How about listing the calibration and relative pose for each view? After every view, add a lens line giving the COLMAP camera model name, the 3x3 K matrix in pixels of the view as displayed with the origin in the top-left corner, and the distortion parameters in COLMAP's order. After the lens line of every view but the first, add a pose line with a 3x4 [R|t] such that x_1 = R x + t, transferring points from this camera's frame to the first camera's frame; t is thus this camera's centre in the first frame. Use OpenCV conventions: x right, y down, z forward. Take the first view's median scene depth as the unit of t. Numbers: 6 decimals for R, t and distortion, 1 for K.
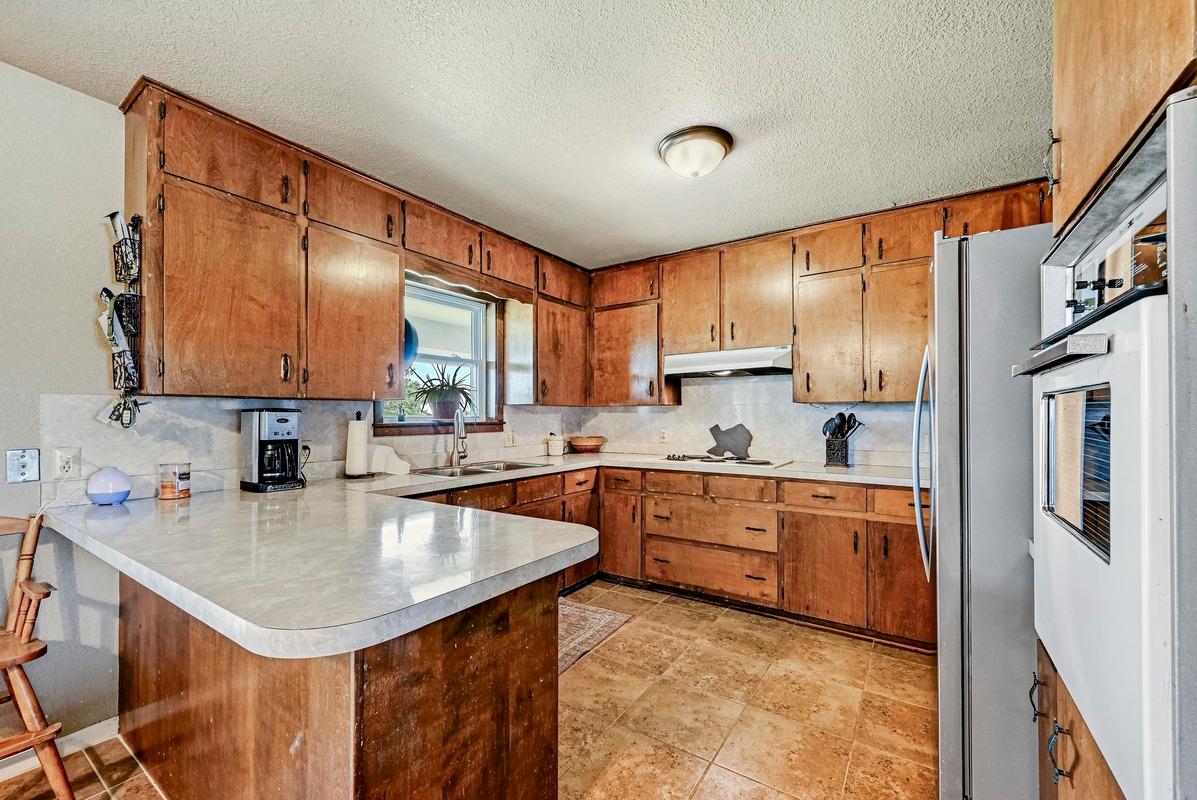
lens RADIAL K [[487.2, 0, 606.7], [0, 487.2, 410.4], [0, 0, 1]] dist [-0.002183, -0.000114]
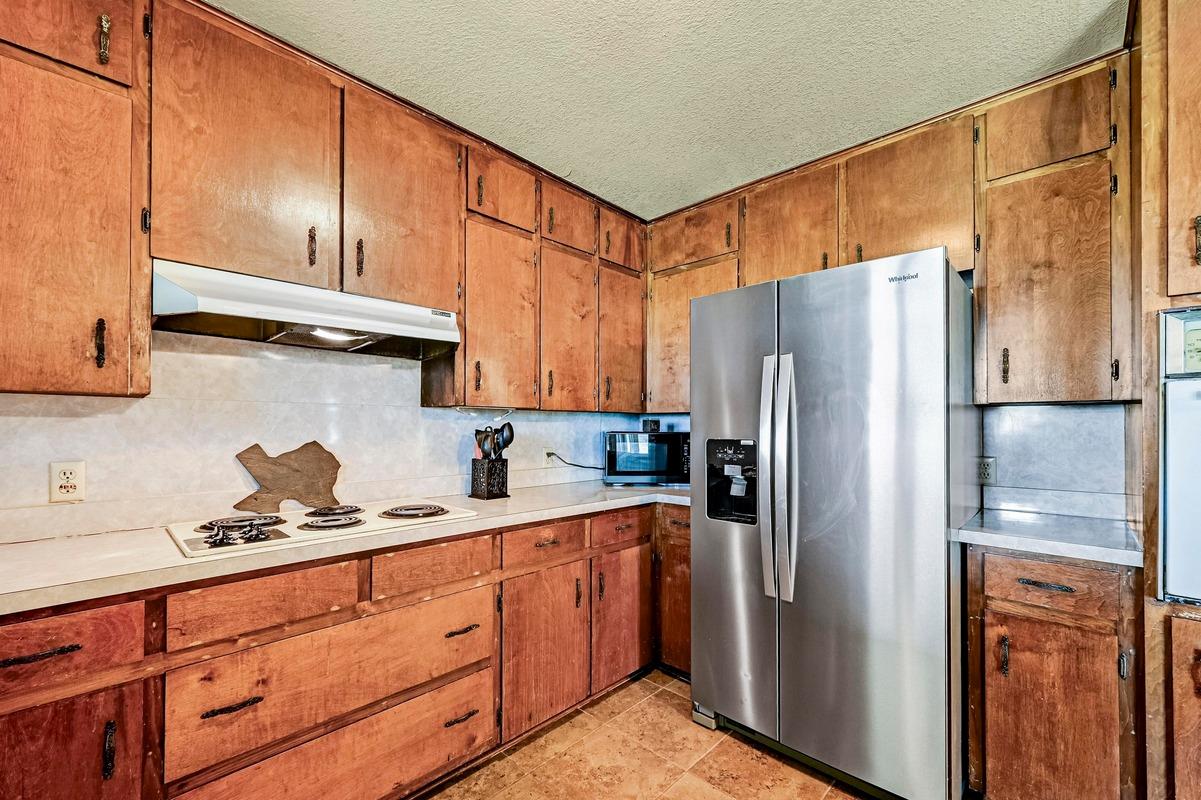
lens RADIAL K [[488.8, 0, 629.3], [0, 488.8, 423.2], [0, 0, 1]] dist [-0.002183, -0.000114]
pose [[0.175628, 0.008705, 0.984418, -0.197051], [-0.014419, 0.999876, -0.006270, 0.007634], [-0.984351, -0.013093, 0.175732, 0.671635]]
